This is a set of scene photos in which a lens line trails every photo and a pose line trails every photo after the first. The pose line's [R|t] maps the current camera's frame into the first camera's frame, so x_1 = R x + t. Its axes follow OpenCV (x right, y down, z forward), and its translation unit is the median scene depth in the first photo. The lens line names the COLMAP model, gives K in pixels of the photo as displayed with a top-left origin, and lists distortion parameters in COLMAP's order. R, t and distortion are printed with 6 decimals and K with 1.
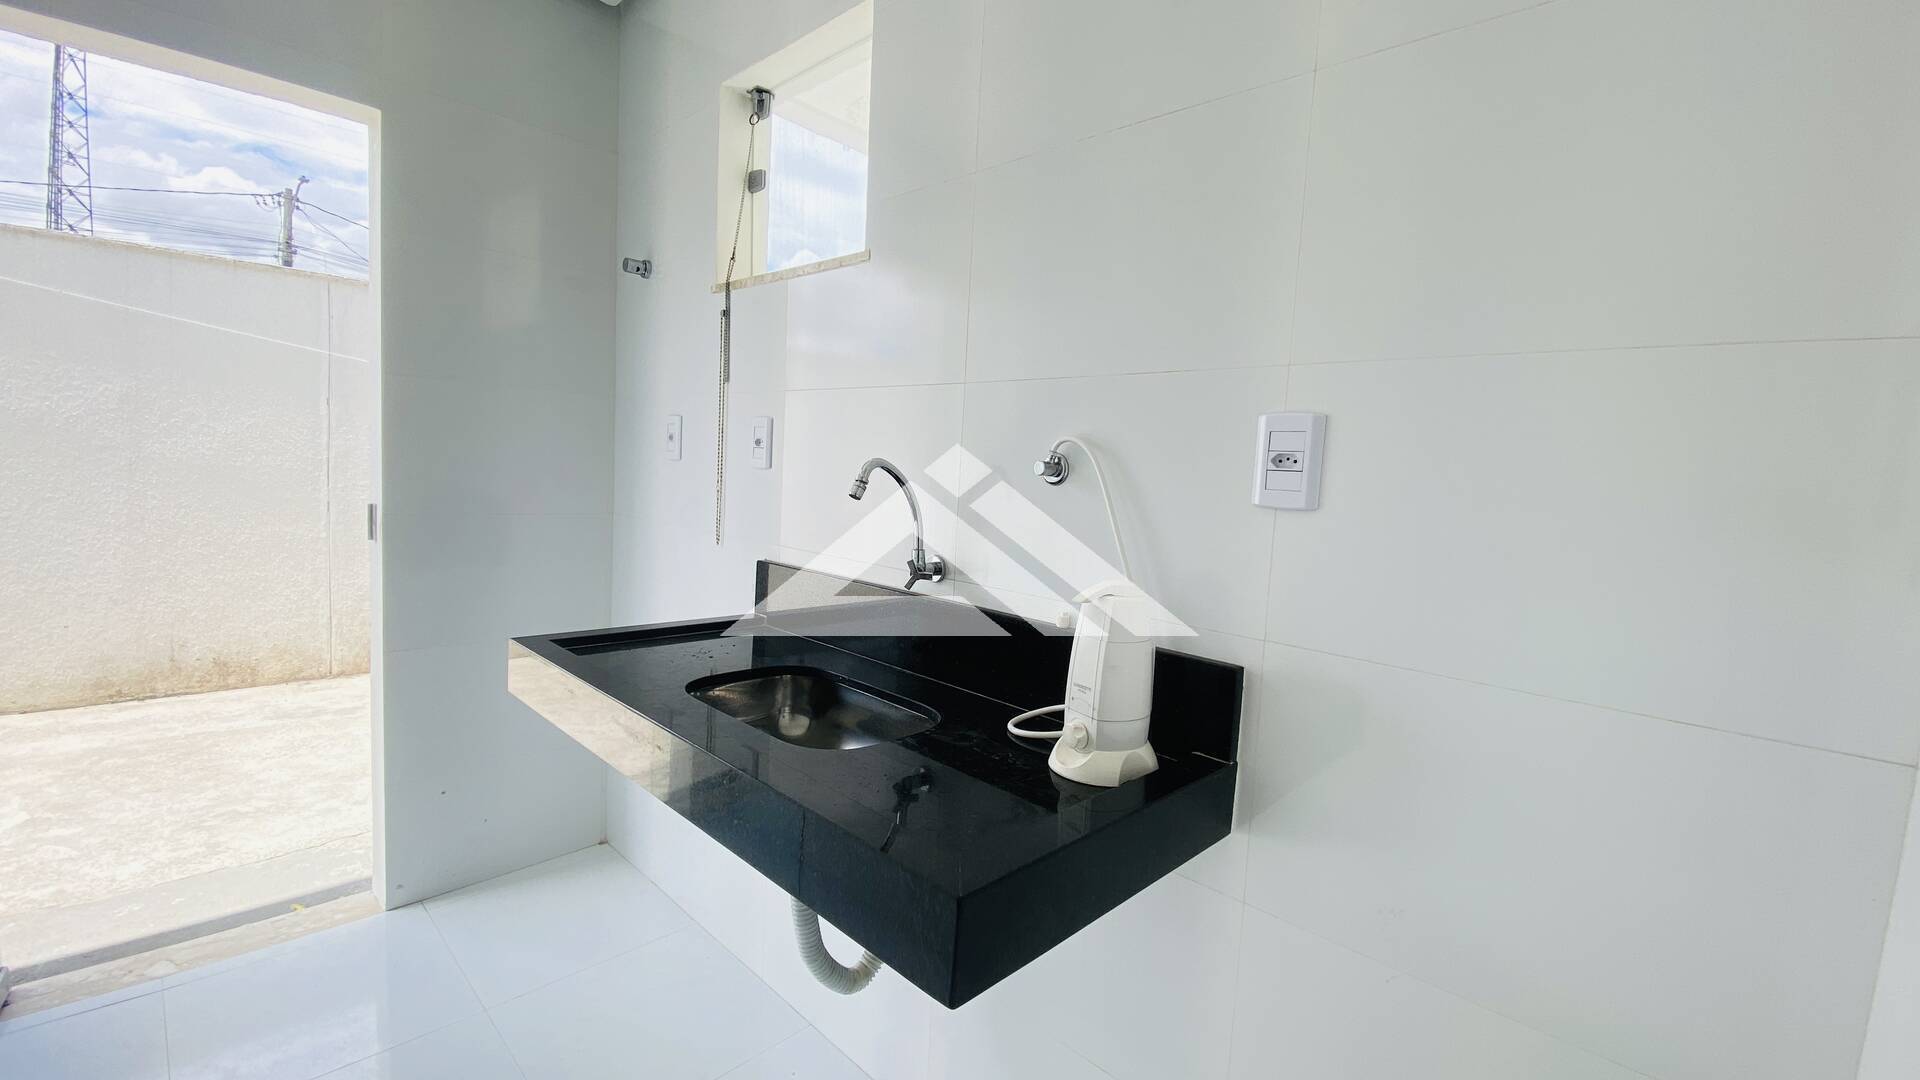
lens RADIAL K [[778.0, 0, 959.3], [0, 778.0, 533.1], [0, 0, 1]] dist [0.009220, -0.015654]
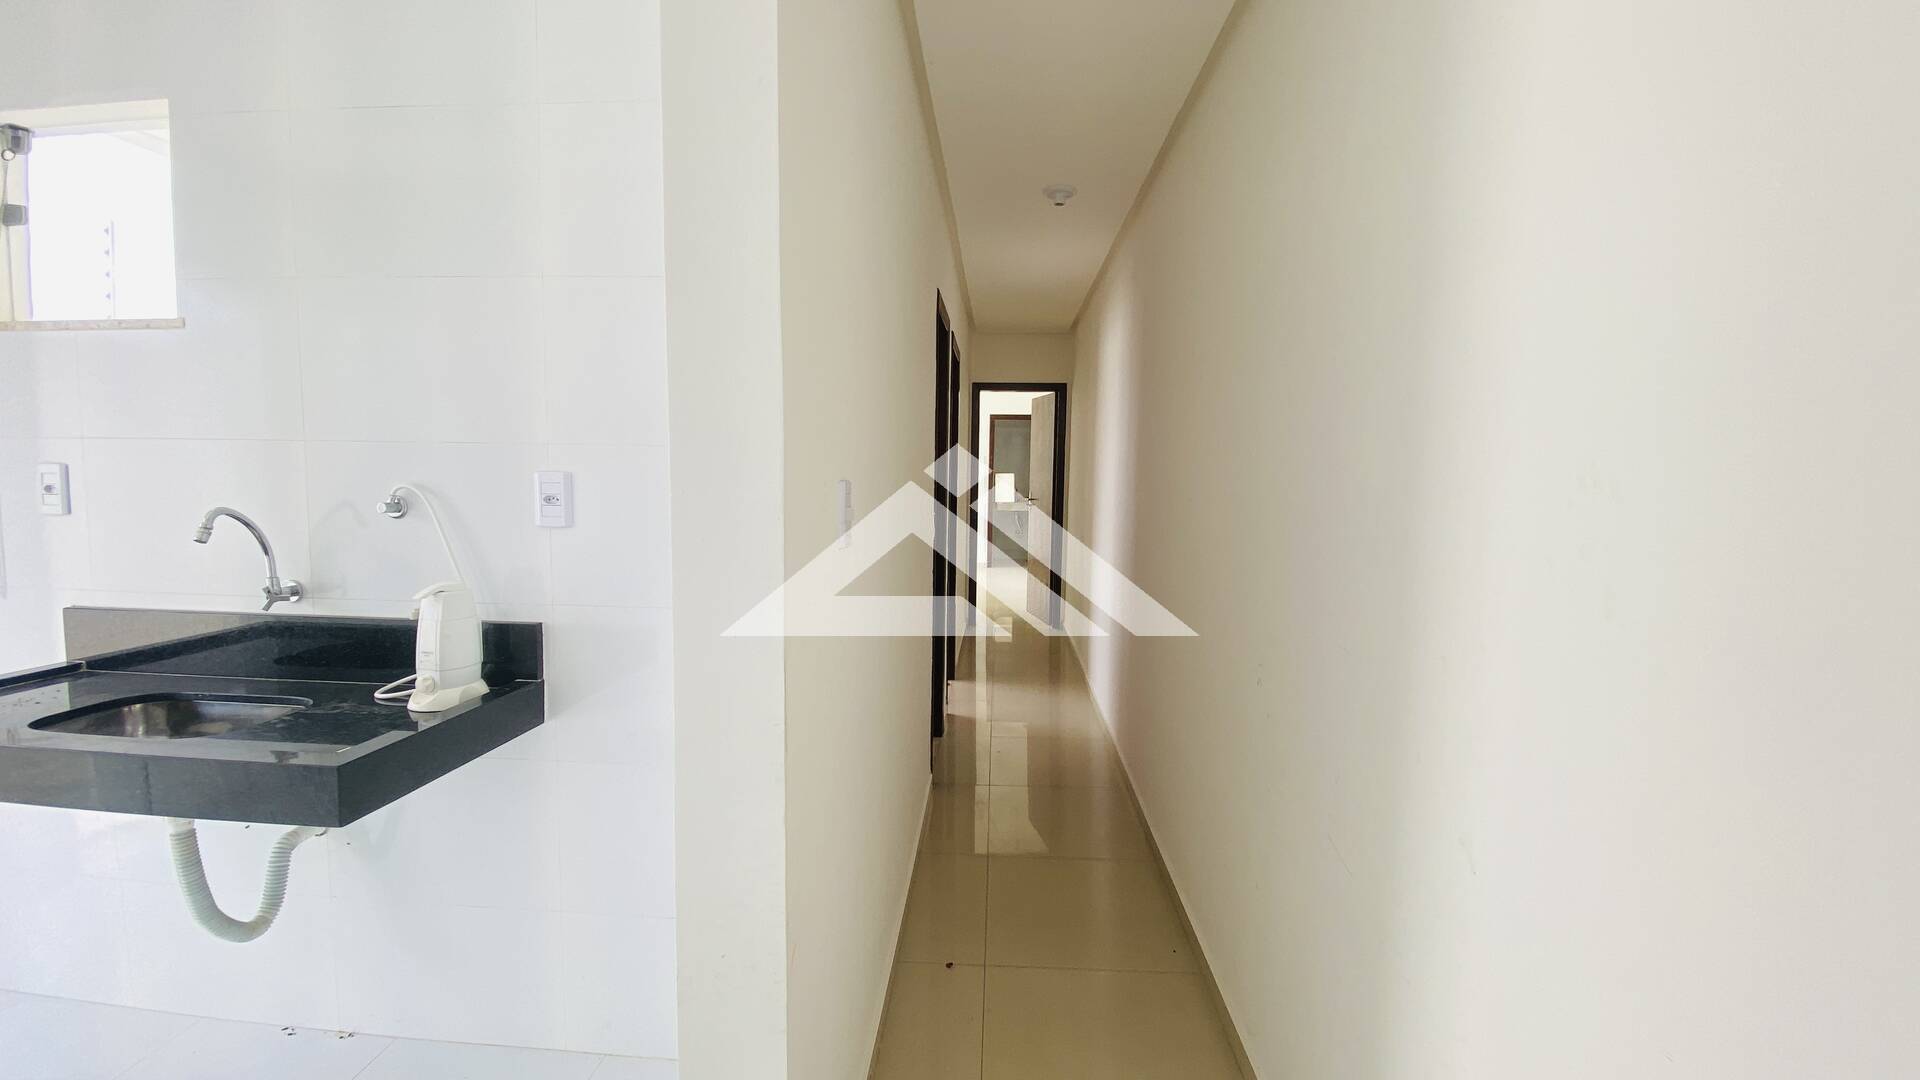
lens RADIAL K [[778.0, 0, 966.4], [0, 778.0, 535.1], [0, 0, 1]] dist [0.009220, -0.015654]
pose [[0.763777, -0.097353, 0.638096, 0.011600], [0.079908, 0.995217, 0.056192, -0.033281], [-0.640515, 0.008071, 0.767903, -0.799512]]
